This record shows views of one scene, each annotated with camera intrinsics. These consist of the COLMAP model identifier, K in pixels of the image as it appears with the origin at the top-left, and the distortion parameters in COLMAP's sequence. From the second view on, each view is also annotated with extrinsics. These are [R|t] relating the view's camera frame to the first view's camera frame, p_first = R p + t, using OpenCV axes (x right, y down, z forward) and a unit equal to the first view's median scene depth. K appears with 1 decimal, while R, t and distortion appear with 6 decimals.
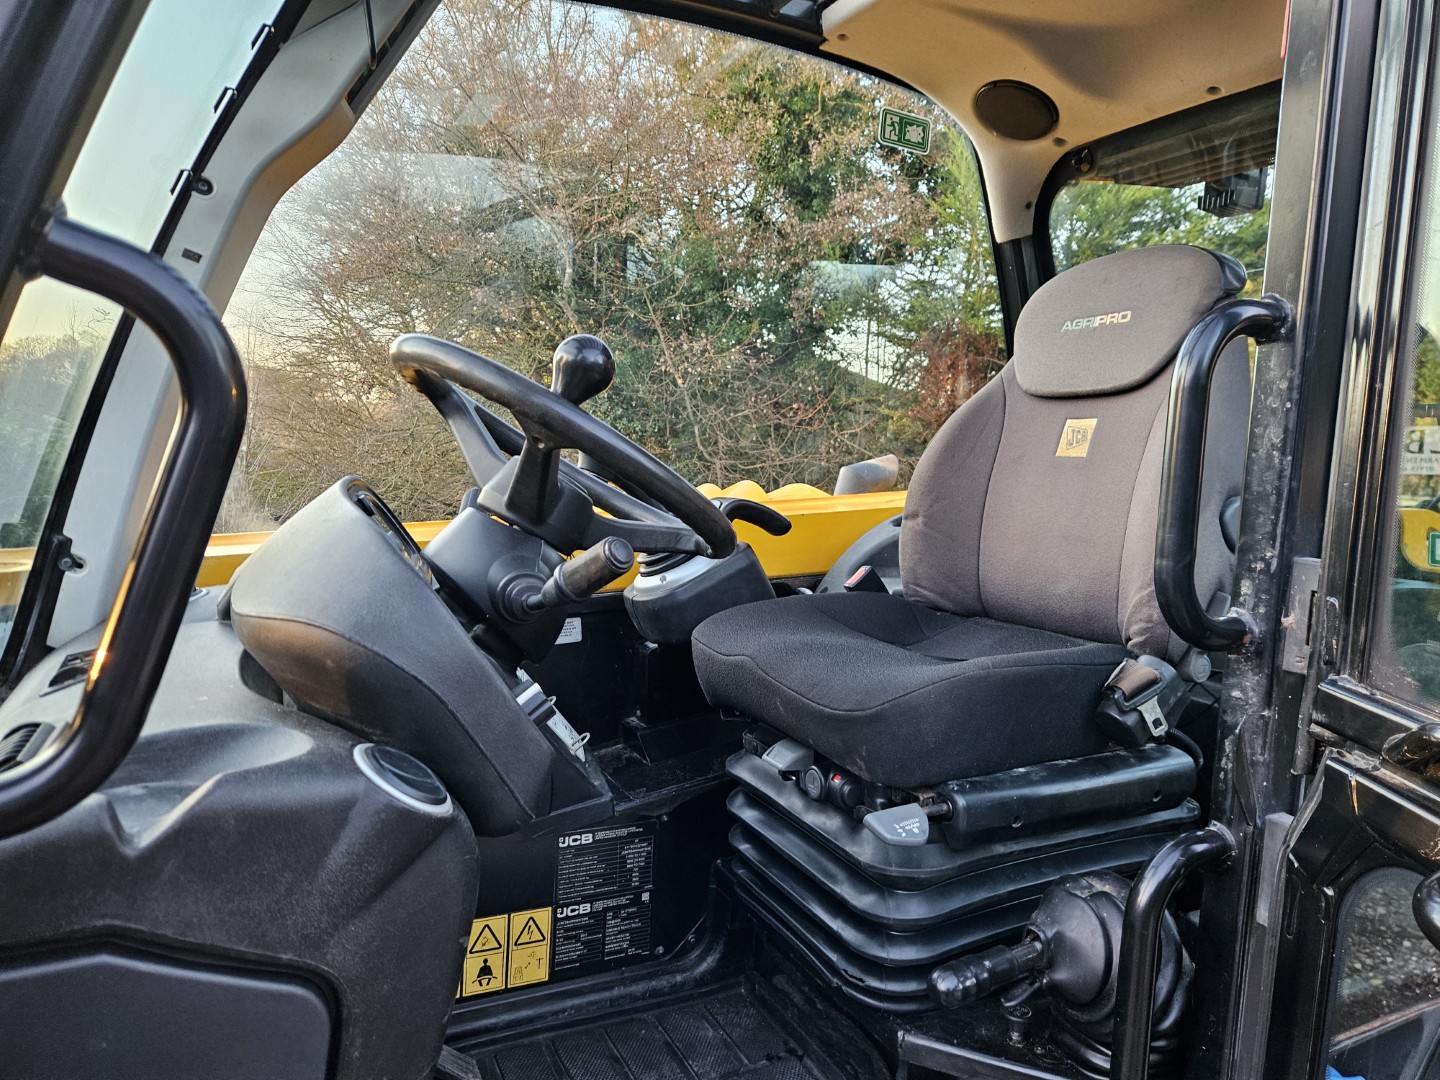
lens RADIAL K [[954.9, 0, 703.8], [0, 954.9, 551.1], [0, 0, 1]] dist [0.035501, -0.004874]
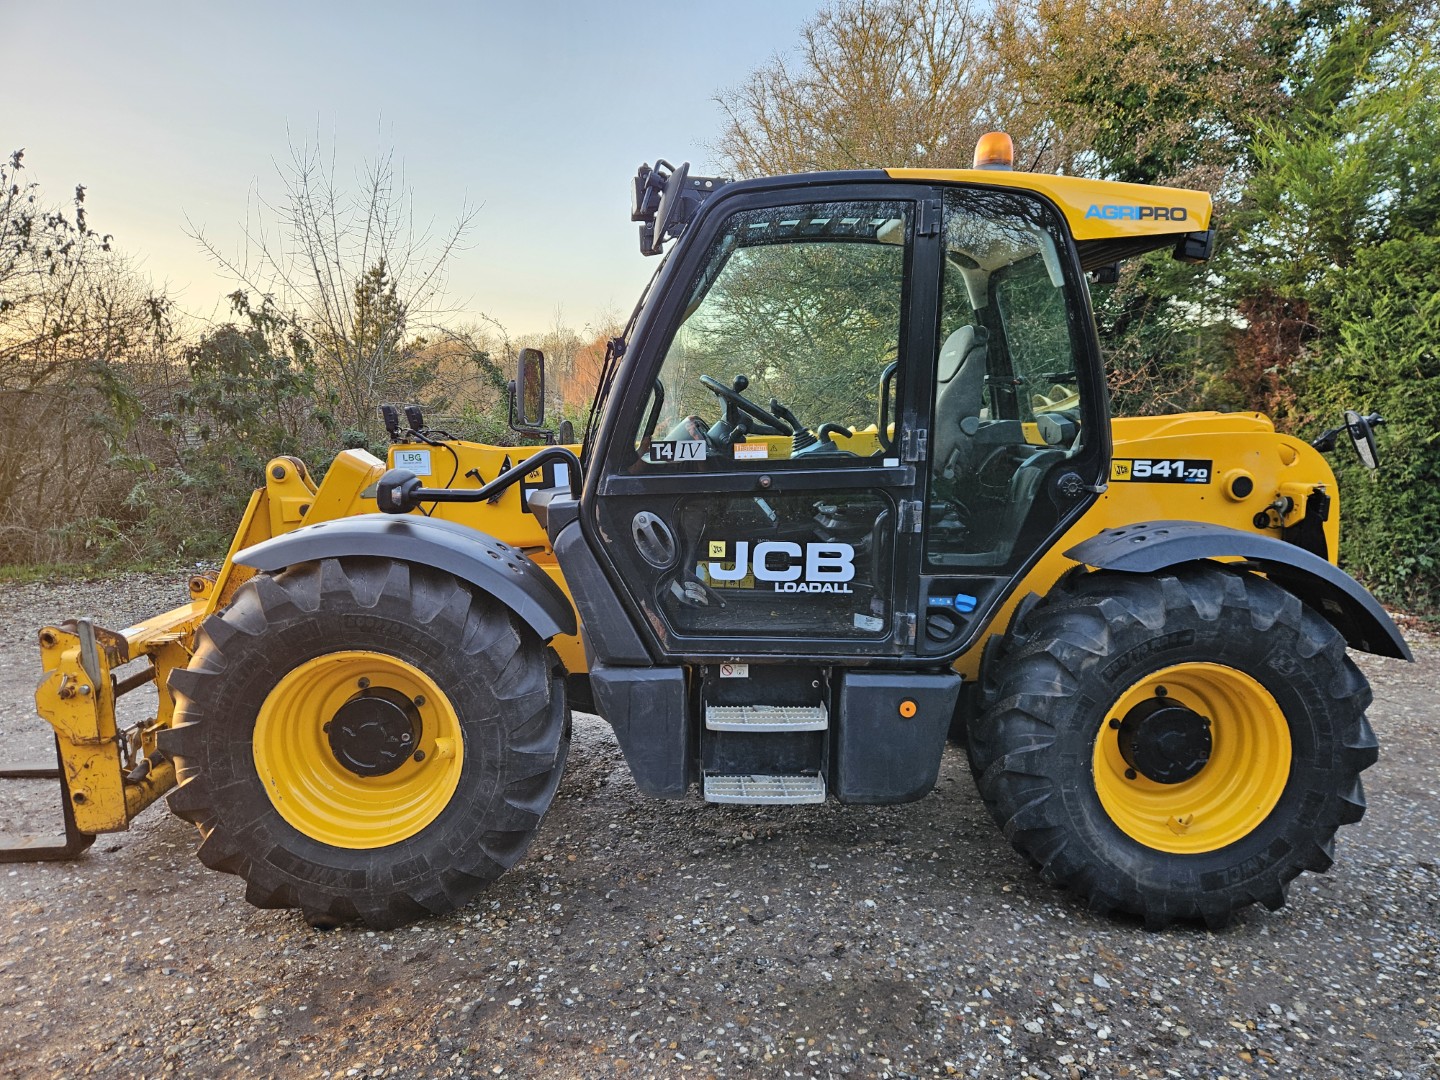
lens RADIAL K [[954.9, 0, 703.8], [0, 954.9, 551.1], [0, 0, 1]] dist [0.035501, -0.004874]
pose [[0.913936, 0.040694, -0.403813, 0.119899], [-0.029020, 0.998966, 0.034990, 0.032701], [0.404819, -0.020260, 0.914172, -0.236496]]
